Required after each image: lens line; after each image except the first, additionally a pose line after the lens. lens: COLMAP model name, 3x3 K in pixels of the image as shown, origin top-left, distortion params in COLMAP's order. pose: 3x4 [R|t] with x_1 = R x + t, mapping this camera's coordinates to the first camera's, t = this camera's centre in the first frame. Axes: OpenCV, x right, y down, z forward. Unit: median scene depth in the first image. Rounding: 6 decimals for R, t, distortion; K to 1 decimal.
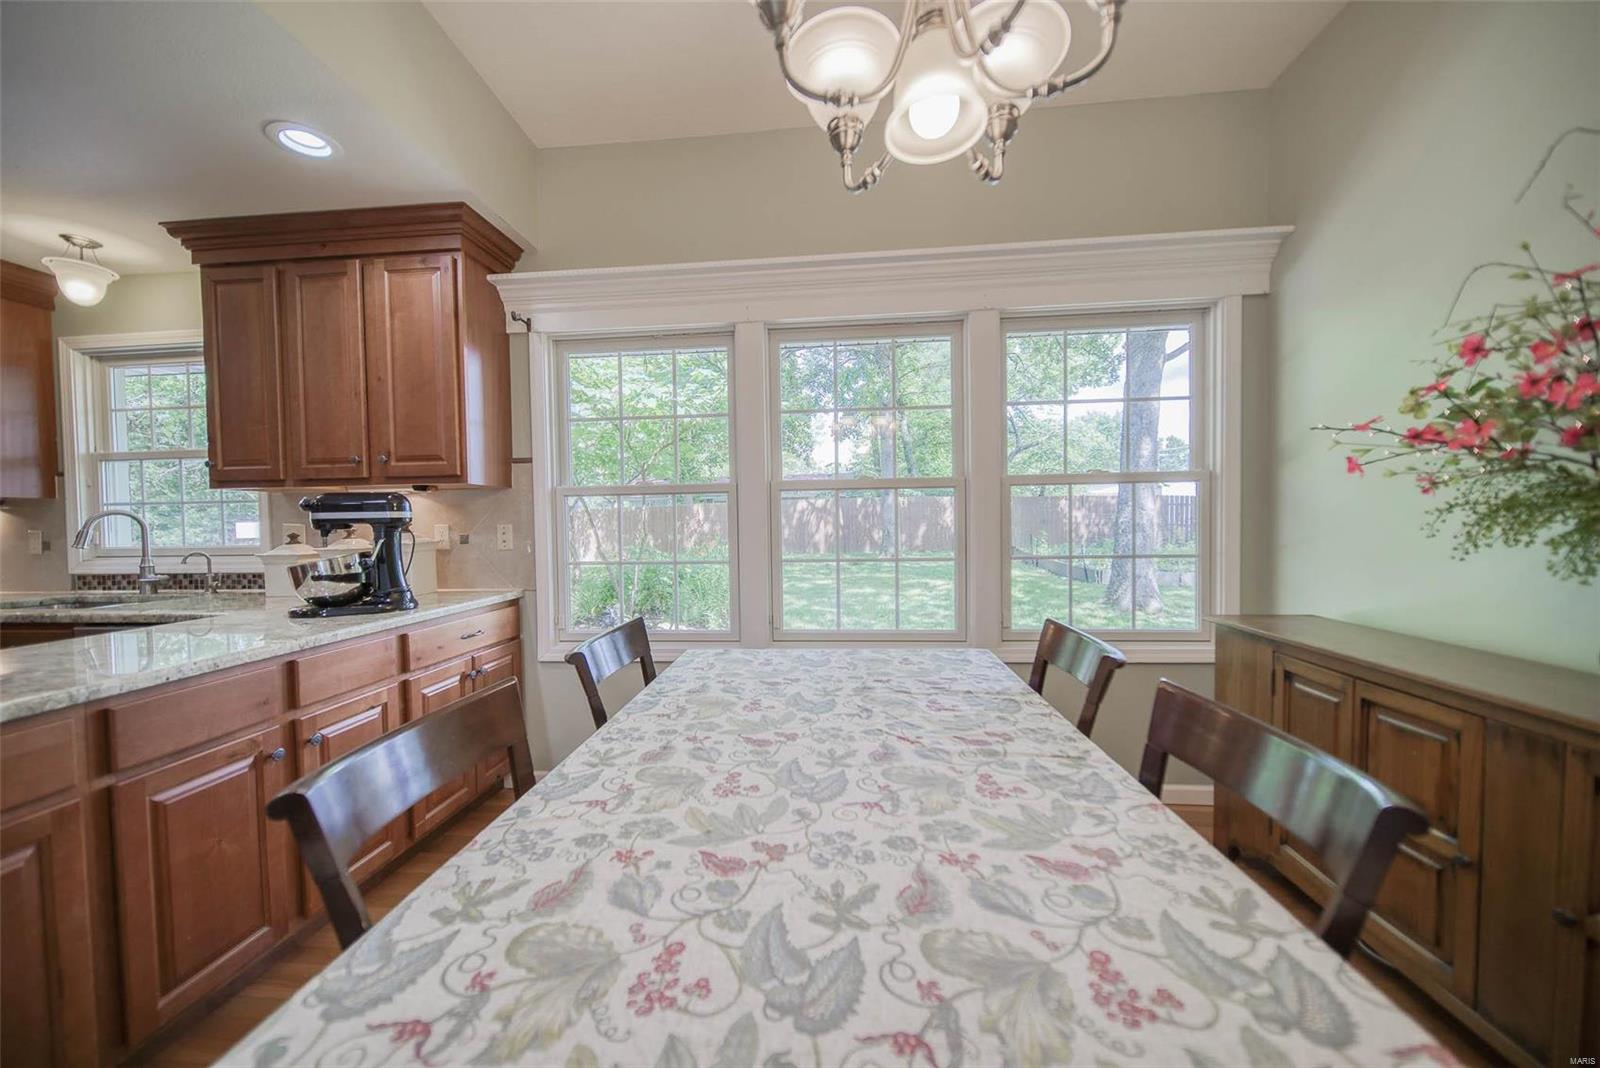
lens RADIAL K [[563.6, 0, 797.4], [0, 563.6, 536.4], [0, 0, 1]] dist [0.001852, -0.001018]
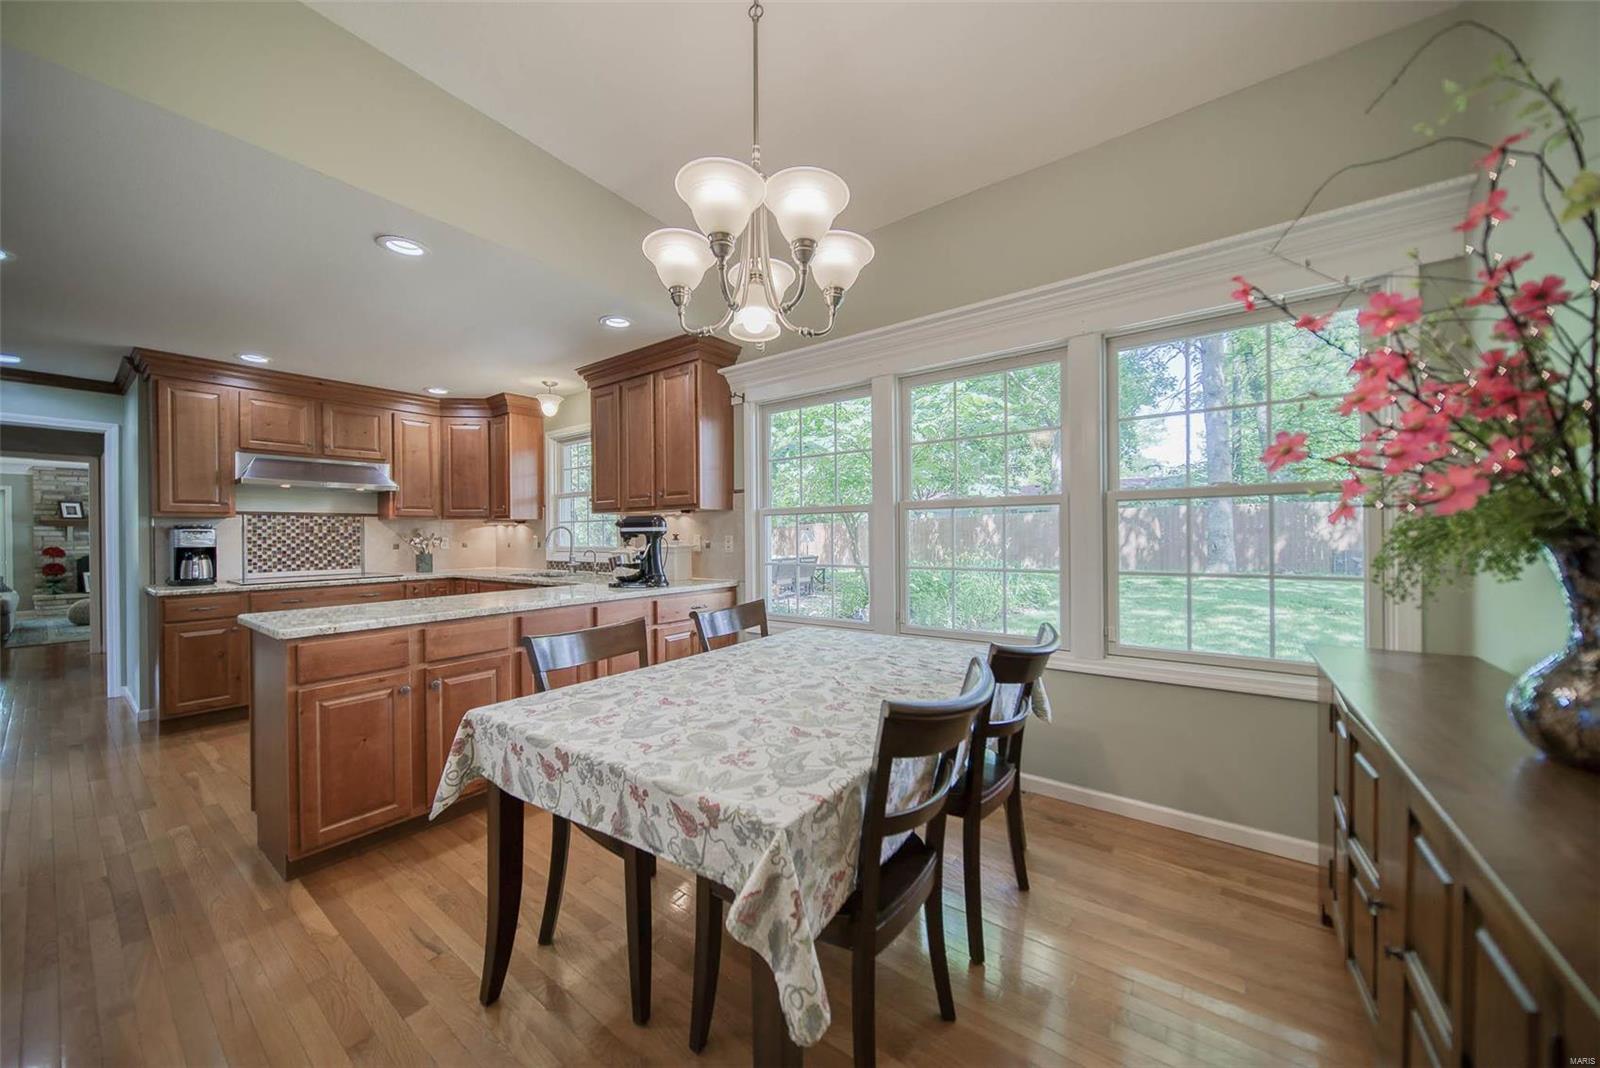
lens RADIAL K [[563.6, 0, 795.3], [0, 563.6, 537.6], [0, 0, 1]] dist [0.001852, -0.001018]
pose [[0.850936, 0.010834, -0.525157, 0.435553], [-0.019195, 0.999761, -0.010477, -0.003515], [0.524918, 0.018995, 0.850941, -0.169470]]
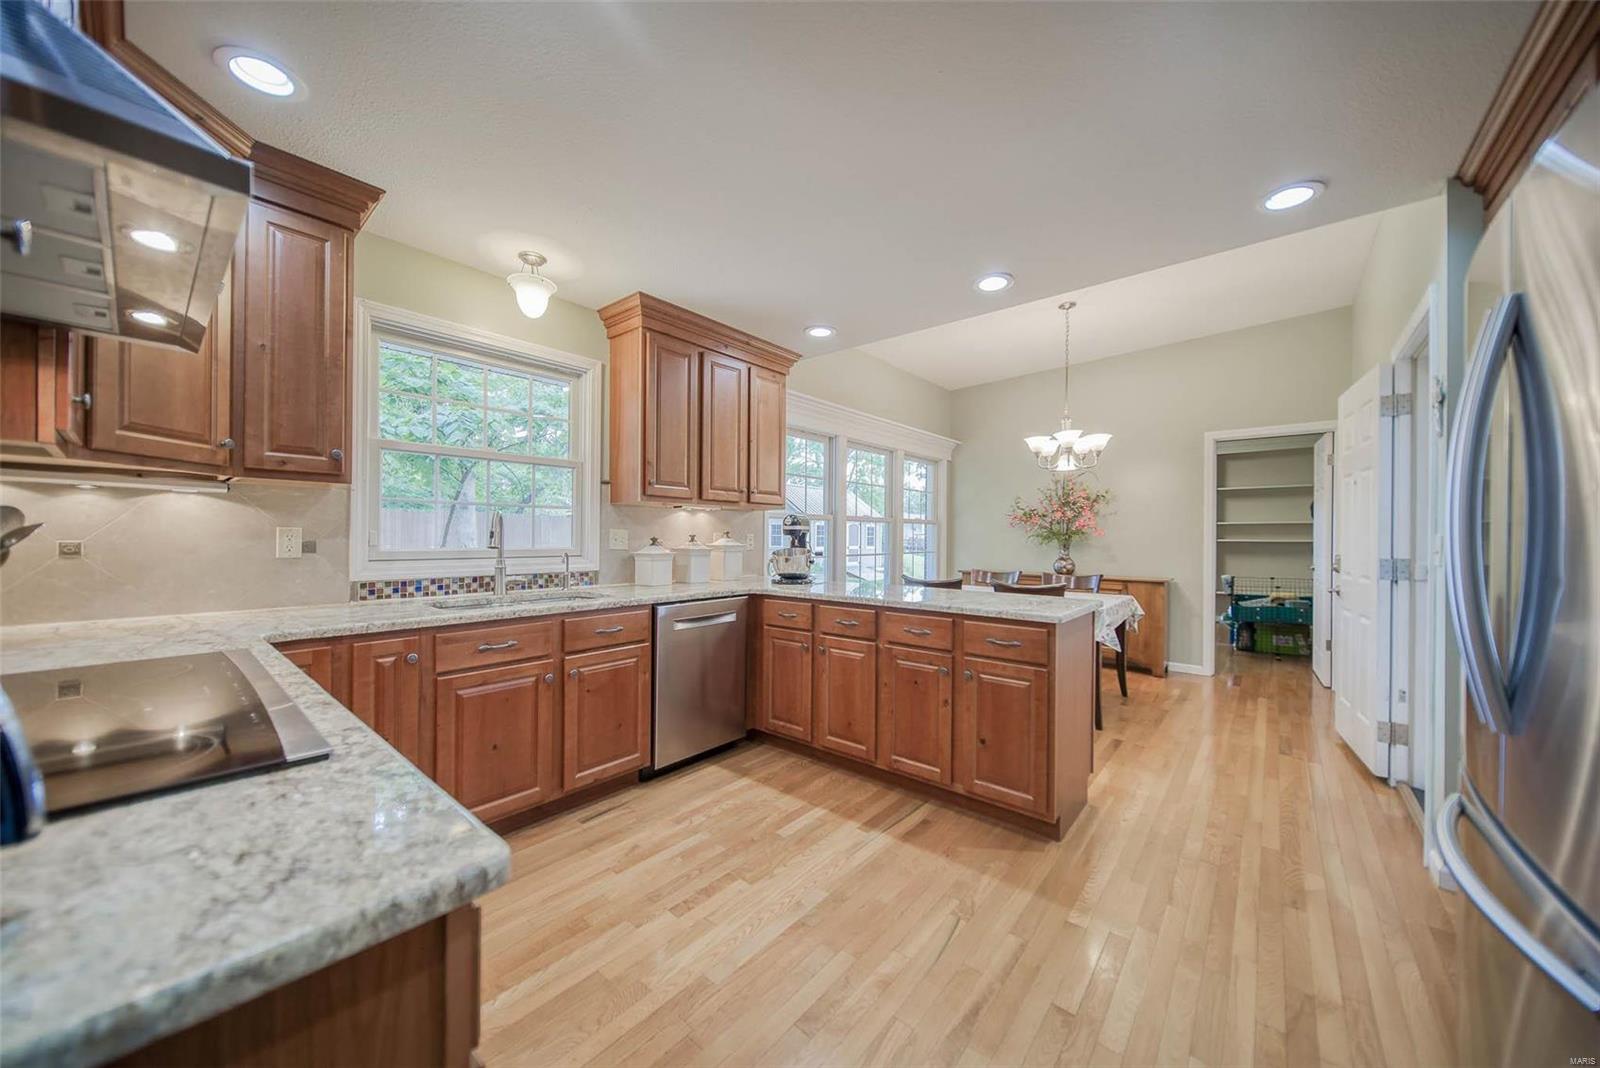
lens RADIAL K [[563.6, 0, 802.0], [0, 563.6, 535.5], [0, 0, 1]] dist [0.001852, -0.001018]
pose [[0.564414, 0.019767, 0.825255, -1.912500], [0.002385, 0.999670, -0.025576, 0.026775], [-0.825488, 0.016403, 0.564181, -0.006737]]
